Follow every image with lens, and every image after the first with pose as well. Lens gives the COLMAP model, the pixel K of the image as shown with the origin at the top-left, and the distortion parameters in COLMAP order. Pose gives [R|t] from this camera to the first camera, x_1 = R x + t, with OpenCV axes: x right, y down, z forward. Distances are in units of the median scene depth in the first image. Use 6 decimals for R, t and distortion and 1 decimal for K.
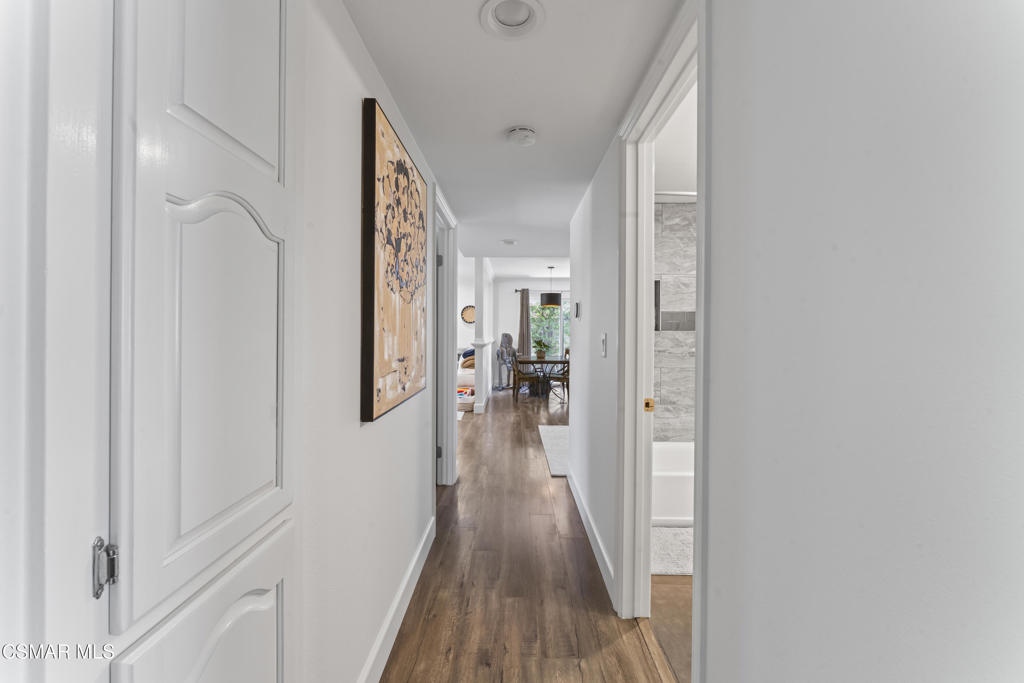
lens RADIAL K [[408.0, 0, 511.6], [0, 408.0, 349.7], [0, 0, 1]] dist [0.000283, 0.000137]
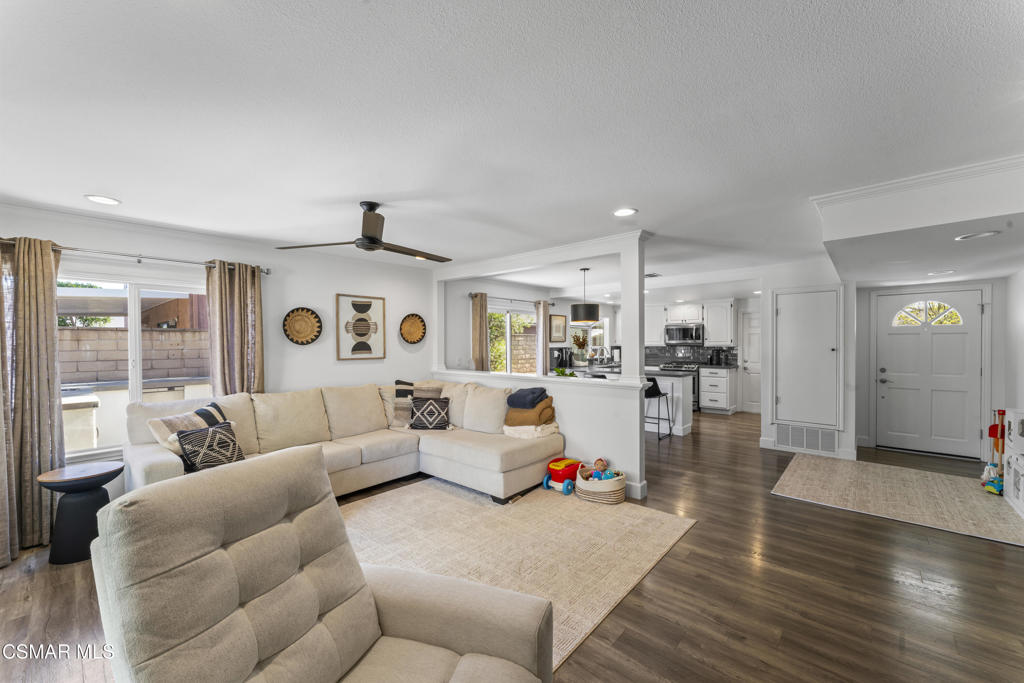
lens RADIAL K [[404.0, 0, 509.7], [0, 404.0, 346.4], [0, 0, 1]] dist [-0.001228, 0.000133]
pose [[0.658881, -0.016060, 0.752076, -0.454371], [0.040610, 0.999074, -0.014243, -0.047448], [-0.751151, 0.039927, 0.658922, 0.517102]]
